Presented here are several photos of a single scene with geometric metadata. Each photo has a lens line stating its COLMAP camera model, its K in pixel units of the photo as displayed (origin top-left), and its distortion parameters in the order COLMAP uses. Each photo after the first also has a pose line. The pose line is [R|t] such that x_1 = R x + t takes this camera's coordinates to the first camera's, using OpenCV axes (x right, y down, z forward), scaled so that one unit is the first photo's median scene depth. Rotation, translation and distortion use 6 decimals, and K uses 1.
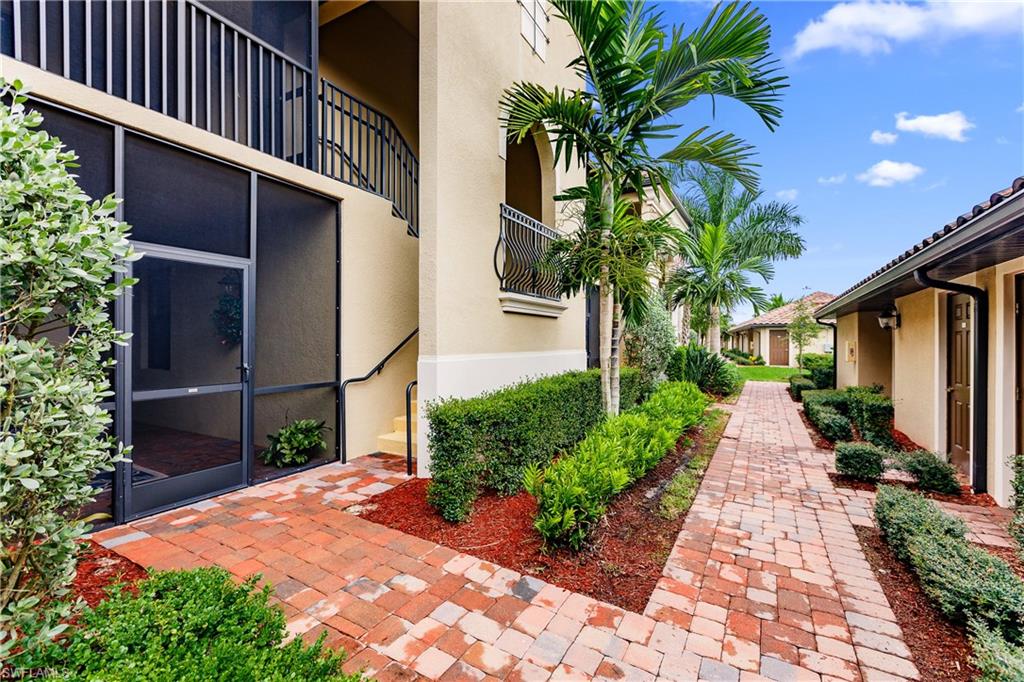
lens RADIAL K [[453.3, 0, 510.2], [0, 453.3, 341.9], [0, 0, 1]] dist [0.003970, -0.003015]
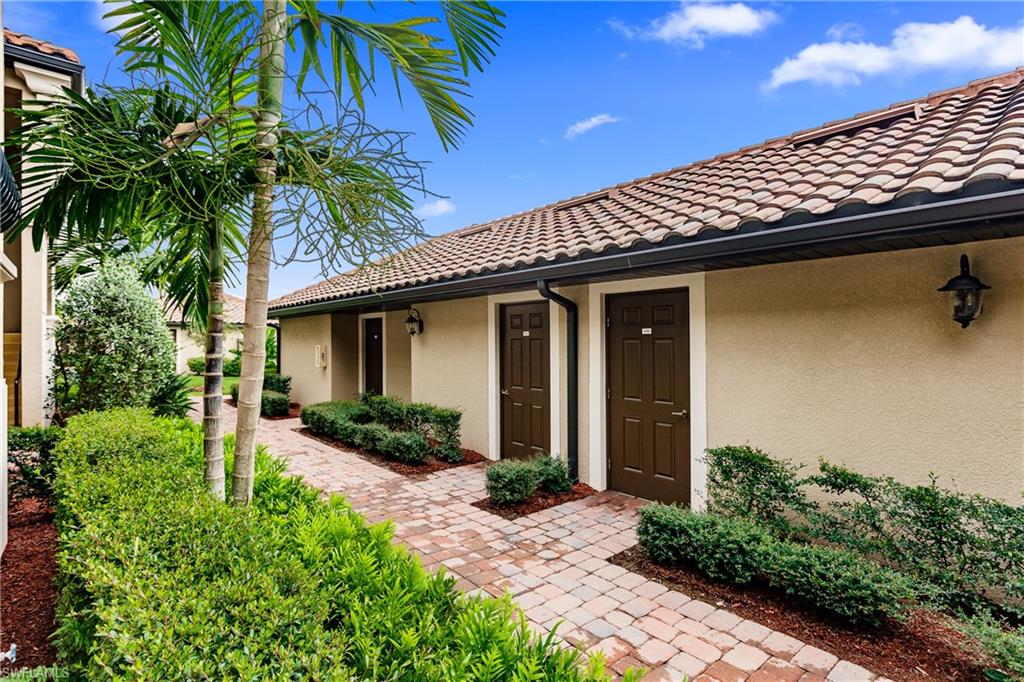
lens RADIAL K [[500.5, 0, 511.1], [0, 500.5, 340.1], [0, 0, 1]] dist [-0.001371, -0.000042]
pose [[0.323312, 0.000787, 0.946292, -0.206756], [0.000612, 0.999999, -0.001041, -0.025132], [-0.946292, 0.000916, 0.323311, 0.764640]]
